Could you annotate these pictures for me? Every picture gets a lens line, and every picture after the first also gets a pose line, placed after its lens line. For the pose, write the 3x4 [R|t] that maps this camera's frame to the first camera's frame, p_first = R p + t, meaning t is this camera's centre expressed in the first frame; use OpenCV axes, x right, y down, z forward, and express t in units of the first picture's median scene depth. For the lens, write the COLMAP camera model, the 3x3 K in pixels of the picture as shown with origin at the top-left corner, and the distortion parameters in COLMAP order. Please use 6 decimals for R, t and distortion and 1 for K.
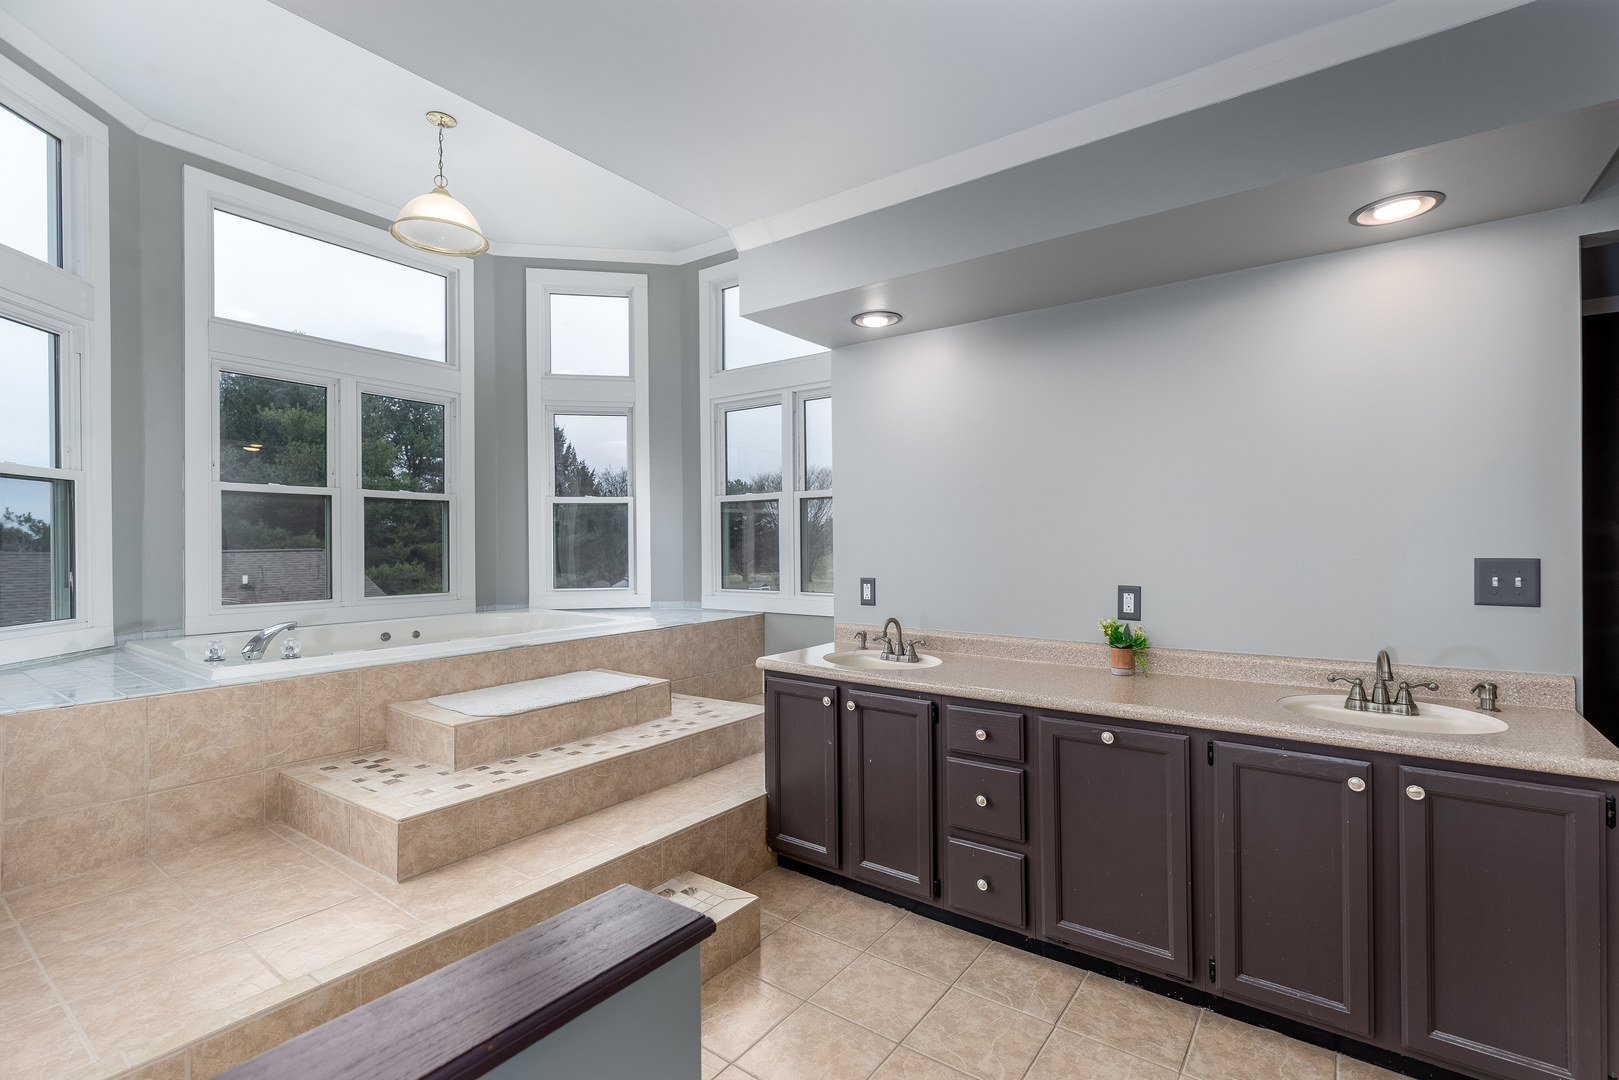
lens RADIAL K [[726.3, 0, 812.0], [0, 726.3, 532.1], [0, 0, 1]] dist [0.021522, -0.000145]
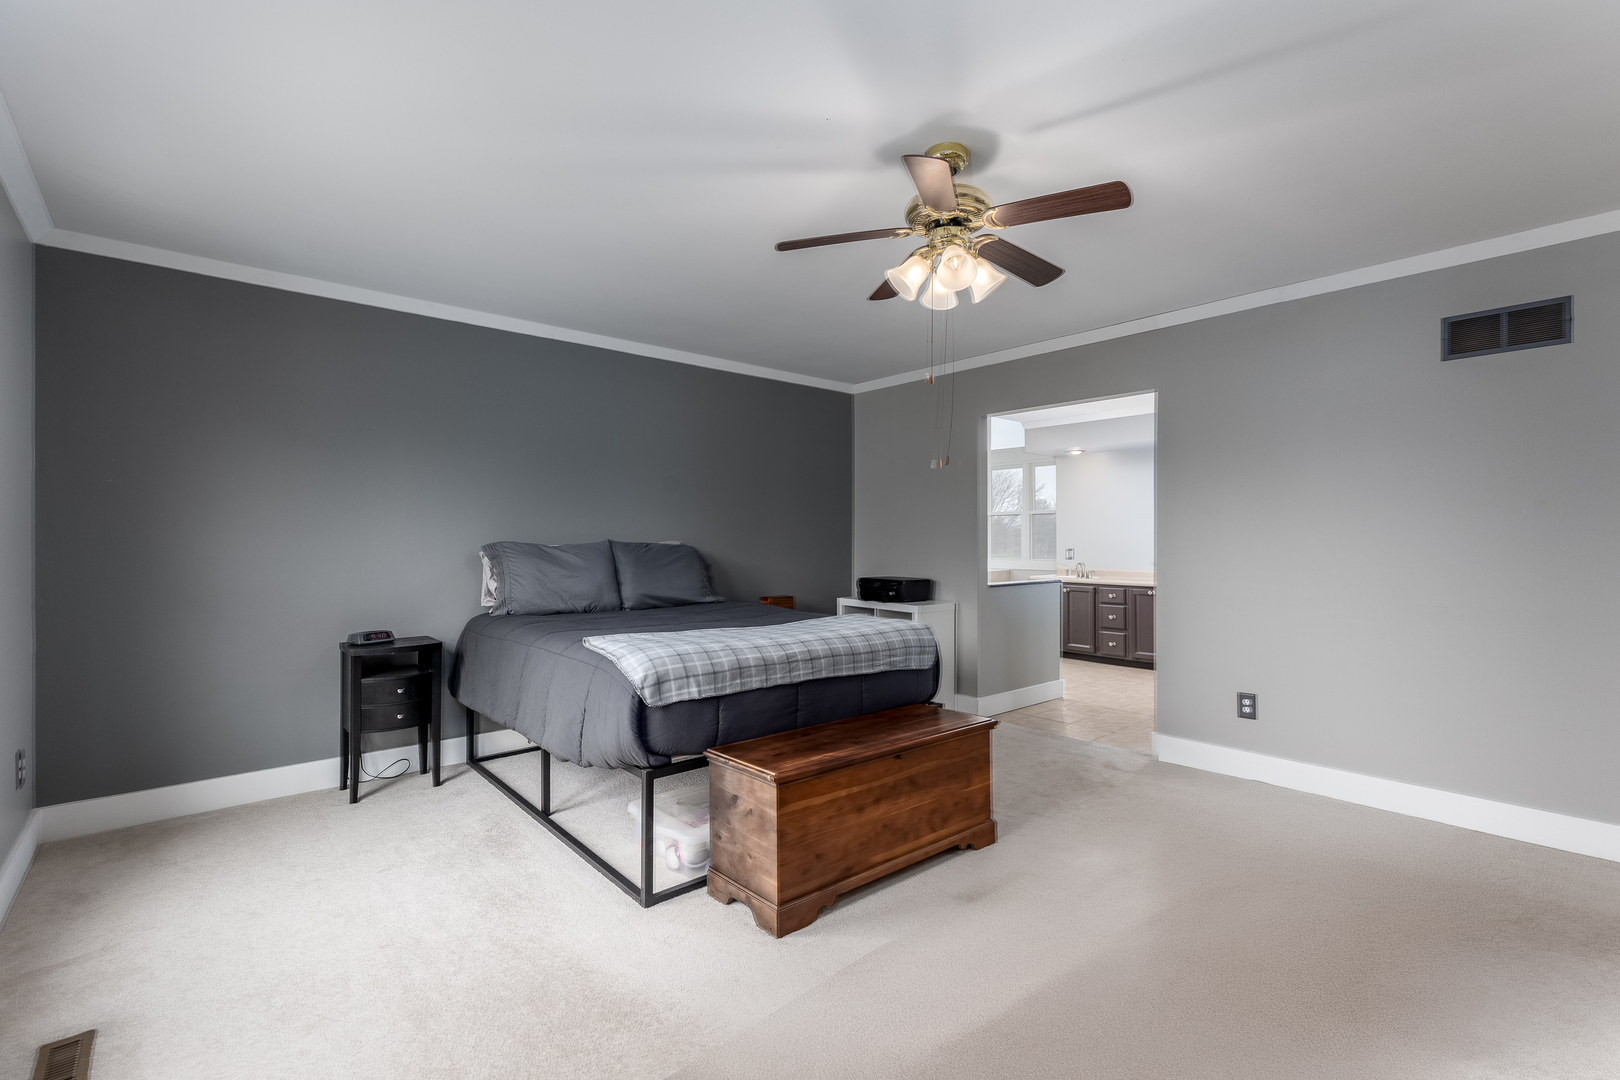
lens RADIAL K [[726.7, 0, 813.7], [0, 726.7, 533.6], [0, 0, 1]] dist [0.021522, -0.000145]
pose [[0.972867, 0.006398, -0.231275, -0.265012], [-0.006358, 0.999979, 0.000915, 0.020892], [0.231276, 0.000580, 0.972888, -2.177851]]
